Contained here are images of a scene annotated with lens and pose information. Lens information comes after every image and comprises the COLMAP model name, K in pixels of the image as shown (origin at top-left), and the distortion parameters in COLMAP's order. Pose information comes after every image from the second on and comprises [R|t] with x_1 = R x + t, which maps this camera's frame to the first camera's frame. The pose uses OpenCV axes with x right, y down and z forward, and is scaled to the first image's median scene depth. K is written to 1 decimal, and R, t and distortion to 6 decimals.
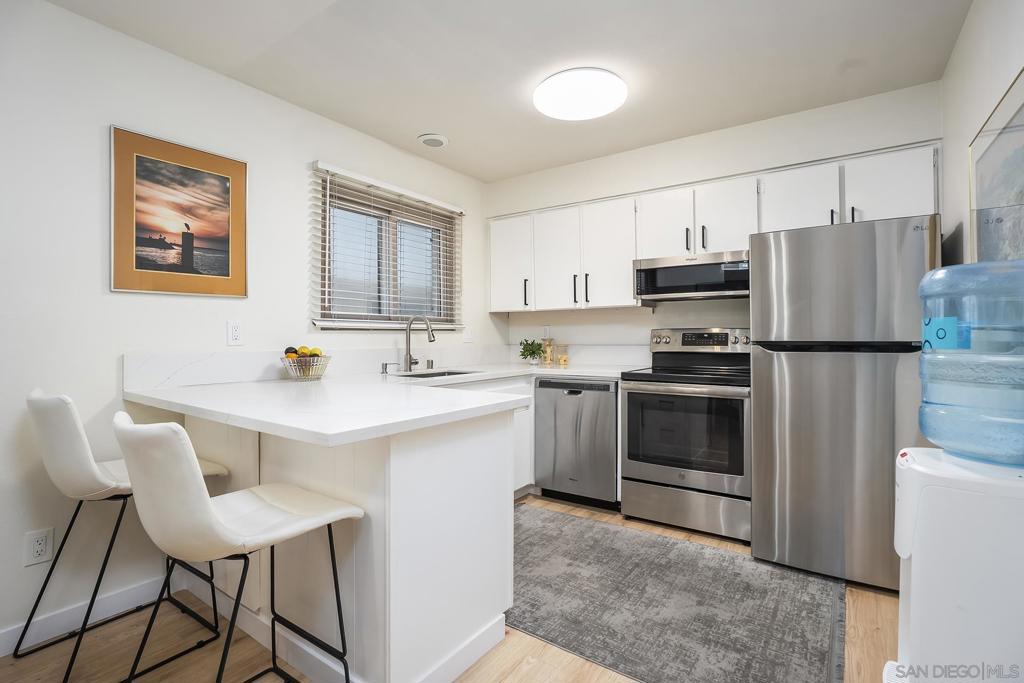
lens RADIAL K [[496.3, 0, 514.4], [0, 496.3, 325.1], [0, 0, 1]] dist [-0.014438, 0.006764]
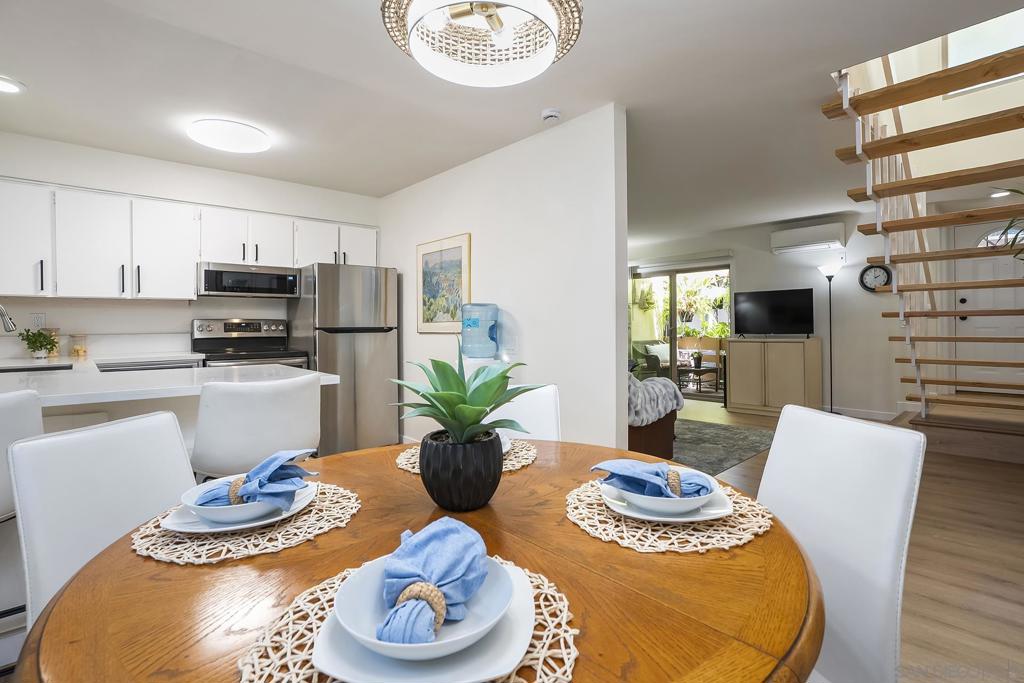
lens RADIAL K [[468.1, 0, 530.0], [0, 468.1, 331.3], [0, 0, 1]] dist [-0.026481, 0.010066]
pose [[0.215577, -0.012609, 0.976405, -0.832561], [-0.014371, 0.999767, 0.016084, 0.010756], [-0.976381, -0.017500, 0.215346, -0.023378]]
